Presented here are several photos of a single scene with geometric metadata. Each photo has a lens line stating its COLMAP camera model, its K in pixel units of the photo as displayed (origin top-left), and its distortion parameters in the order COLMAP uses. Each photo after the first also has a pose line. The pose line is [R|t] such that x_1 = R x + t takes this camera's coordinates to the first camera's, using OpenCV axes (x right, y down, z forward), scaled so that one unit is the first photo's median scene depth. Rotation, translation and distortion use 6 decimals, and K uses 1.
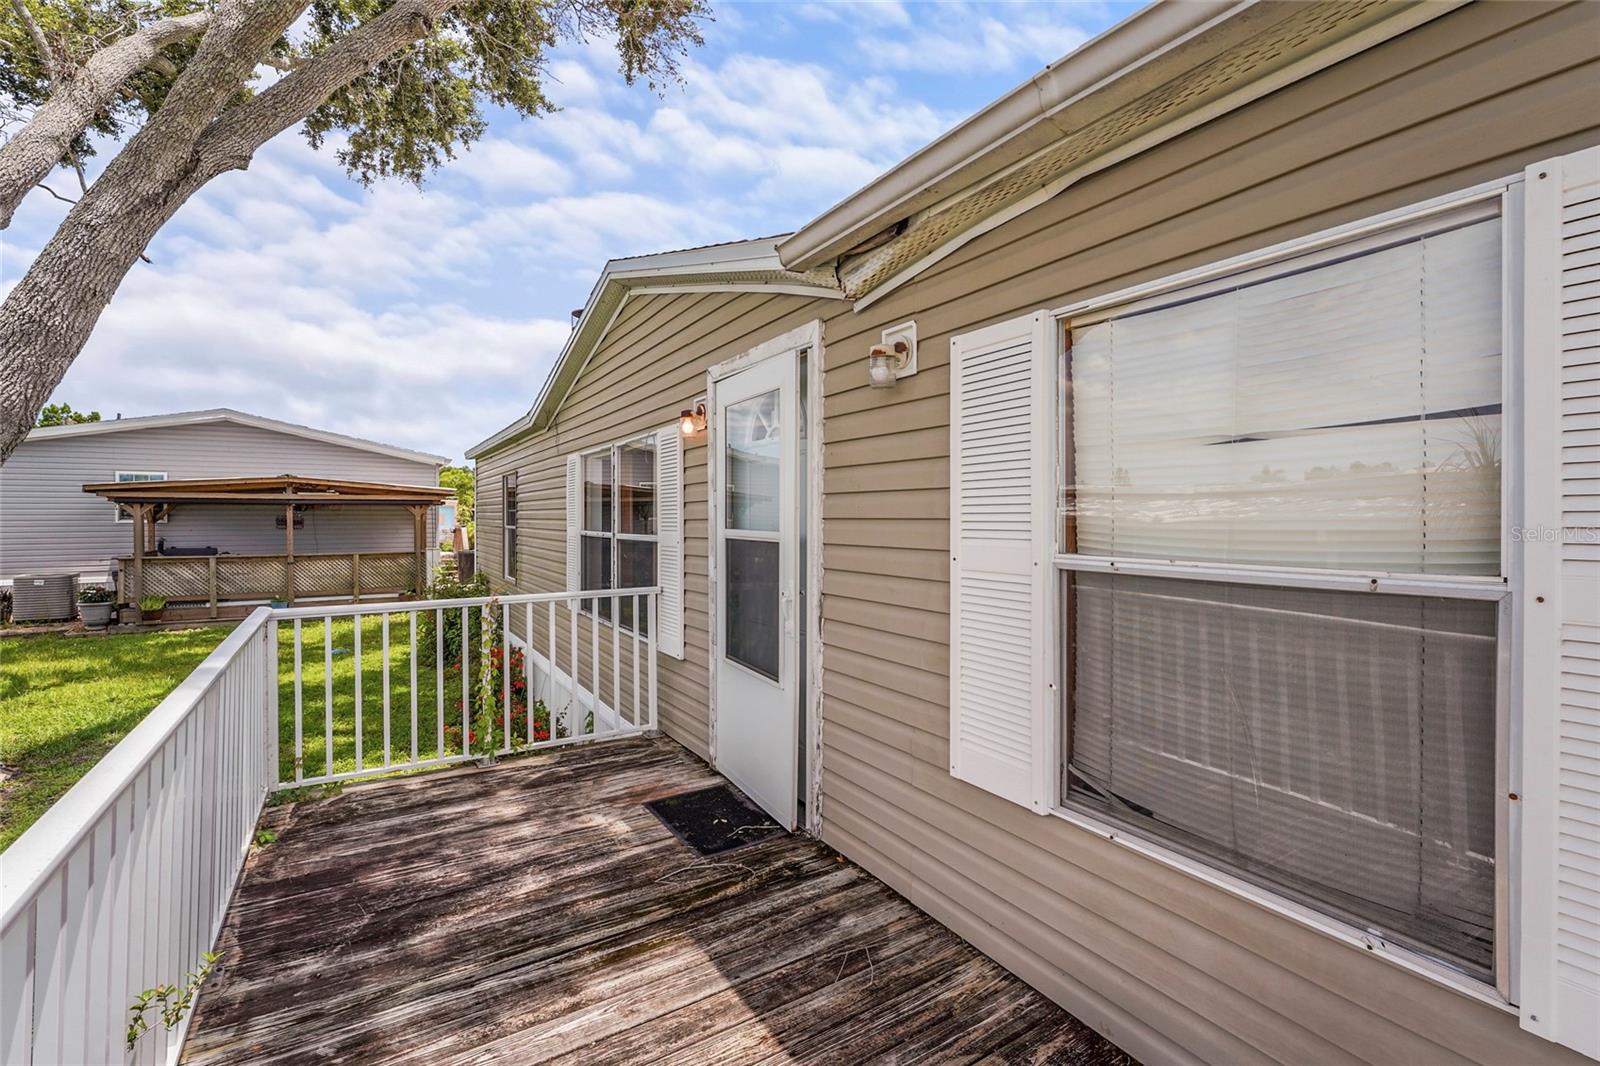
lens RADIAL K [[723.2, 0, 801.9], [0, 723.2, 525.0], [0, 0, 1]] dist [-0.002695, 0.000094]
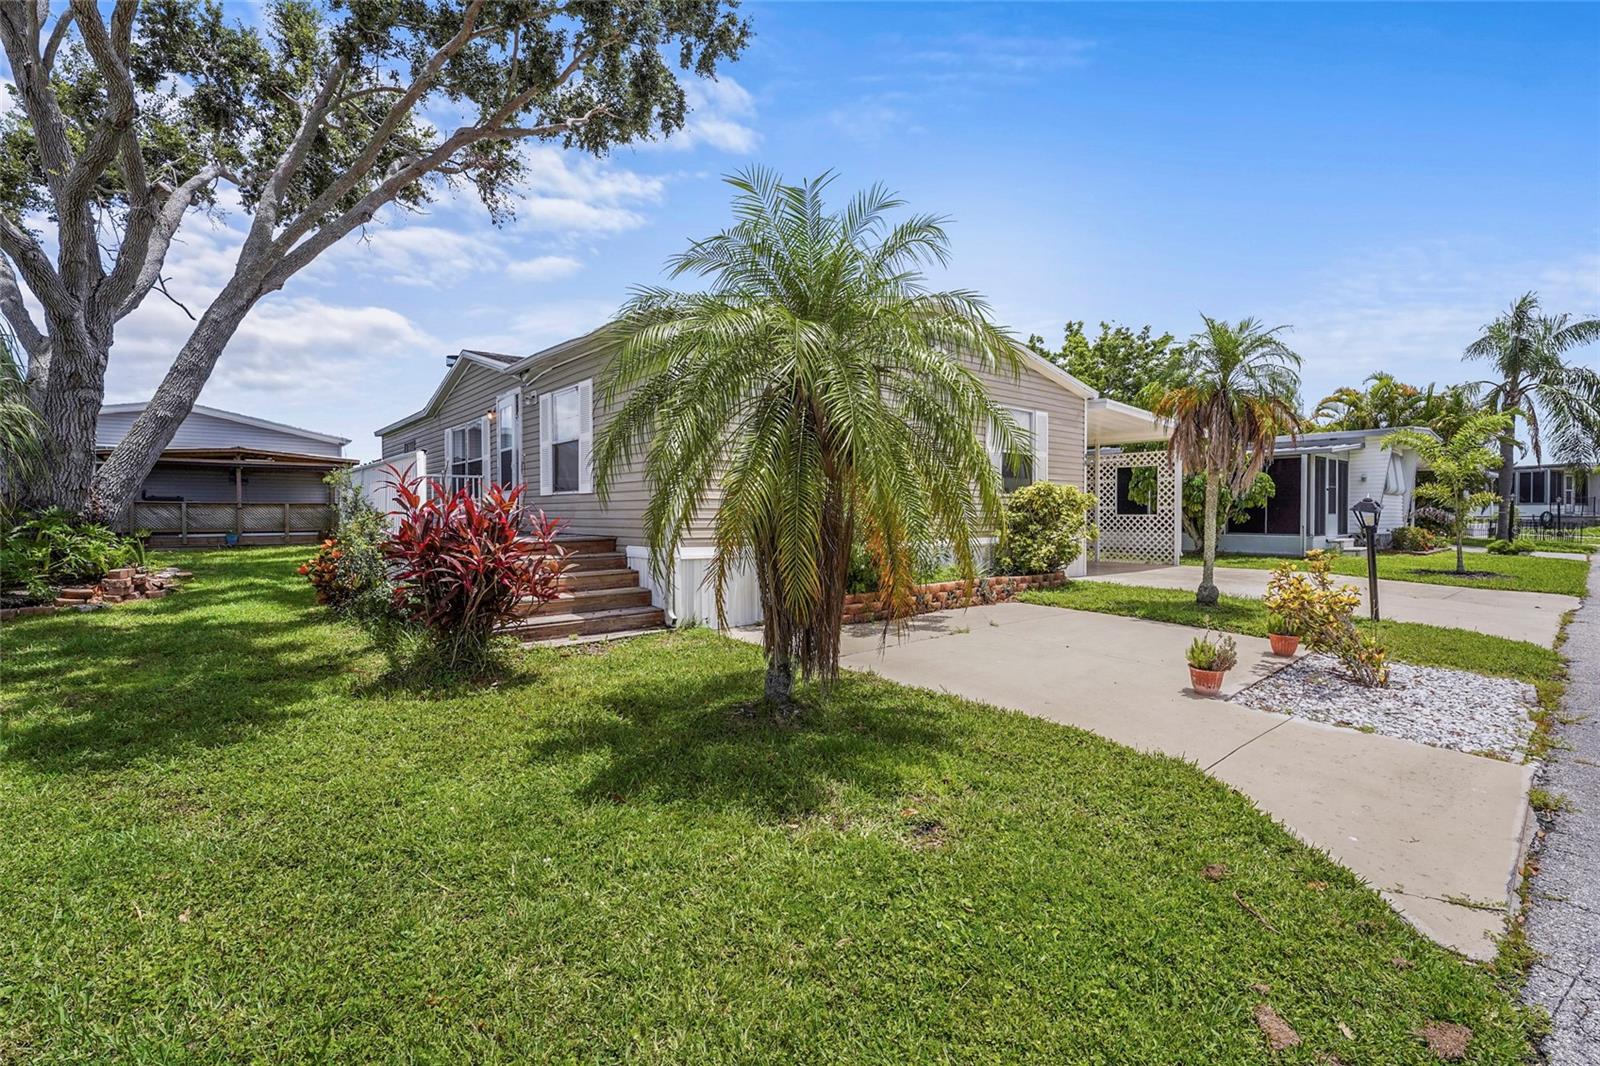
lens RADIAL K [[723.2, 0, 802.4], [0, 723.2, 524.7], [0, 0, 1]] dist [-0.002695, 0.000094]
pose [[0.988642, -0.004347, 0.150224, 0.193594], [0.003895, 0.999987, 0.003300, 0.089295], [-0.150236, -0.002677, 0.988646, -0.620174]]
